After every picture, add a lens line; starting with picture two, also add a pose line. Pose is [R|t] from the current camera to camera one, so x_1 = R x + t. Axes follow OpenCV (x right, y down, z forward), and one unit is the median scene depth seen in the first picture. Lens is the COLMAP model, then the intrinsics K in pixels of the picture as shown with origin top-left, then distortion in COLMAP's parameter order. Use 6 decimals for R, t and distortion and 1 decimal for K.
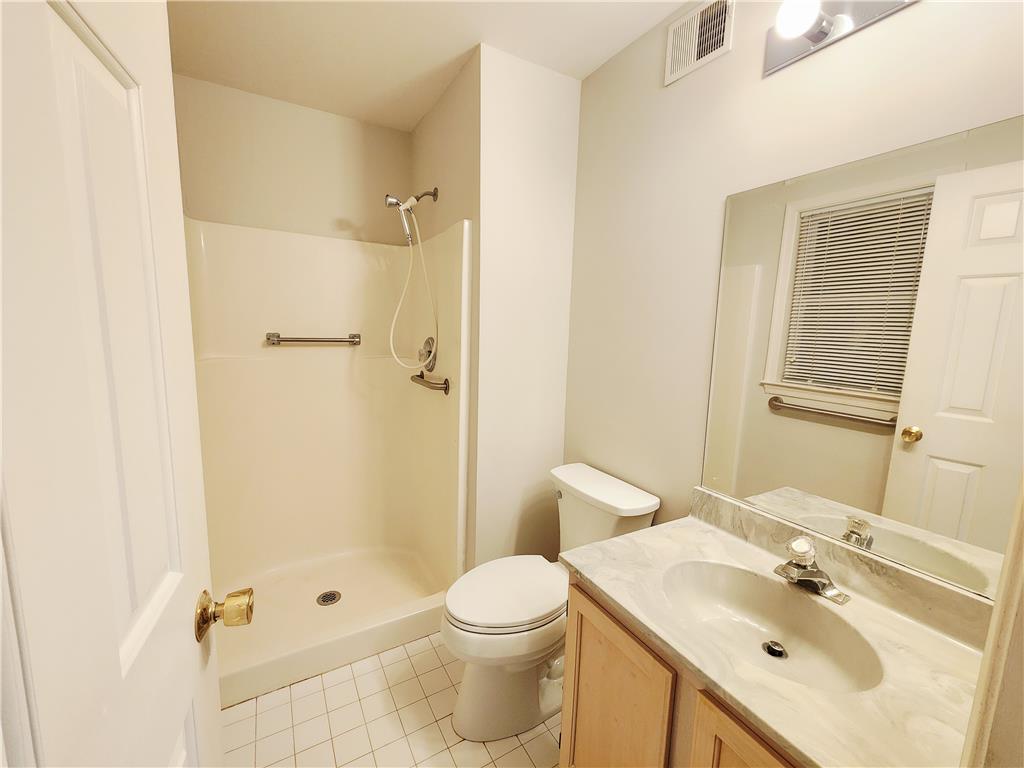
lens RADIAL K [[422.4, 0, 513.4], [0, 422.4, 381.7], [0, 0, 1]] dist [-0.000104, 0.000652]
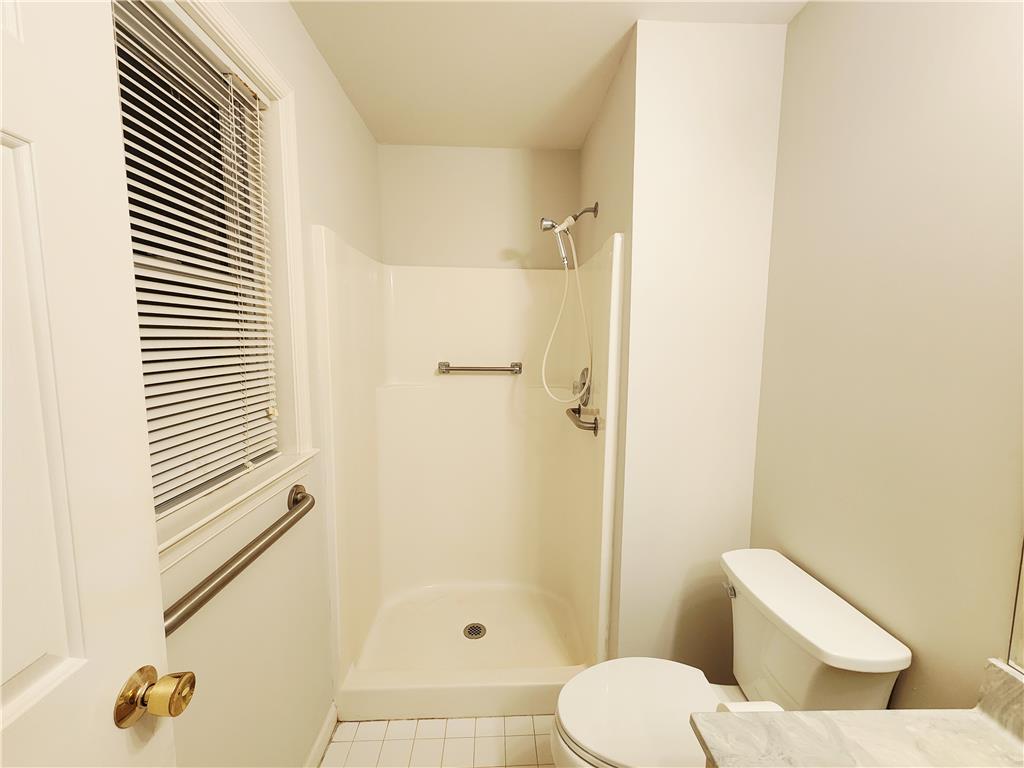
lens RADIAL K [[422.4, 0, 513.4], [0, 422.4, 381.7], [0, 0, 1]] dist [-0.000104, 0.000652]
pose [[0.885524, 0.028472, -0.463720, 0.089473], [-0.047159, 0.998474, -0.028750, -0.047454], [0.462194, 0.047328, 0.885515, 0.149628]]
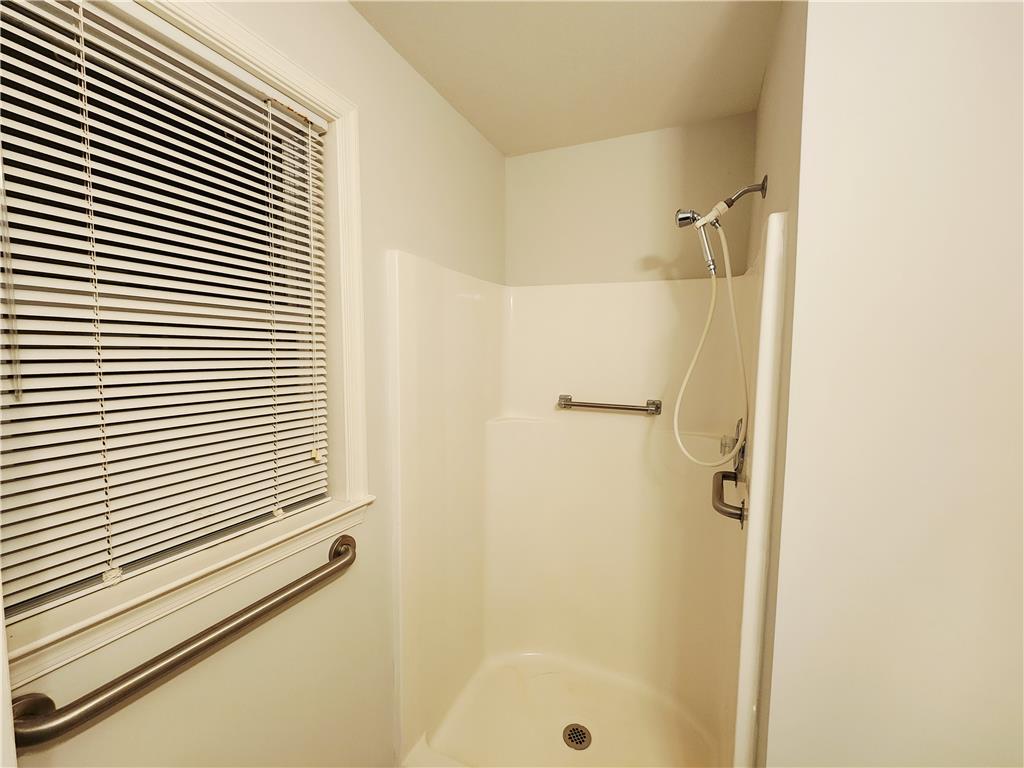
lens RADIAL K [[422.4, 0, 513.4], [0, 422.4, 381.7], [0, 0, 1]] dist [-0.000104, 0.000652]
pose [[0.590807, 0.039099, -0.805865, 0.105887], [-0.106287, 0.993892, -0.029701, -0.113596], [0.799781, 0.103201, 0.591354, 0.399117]]
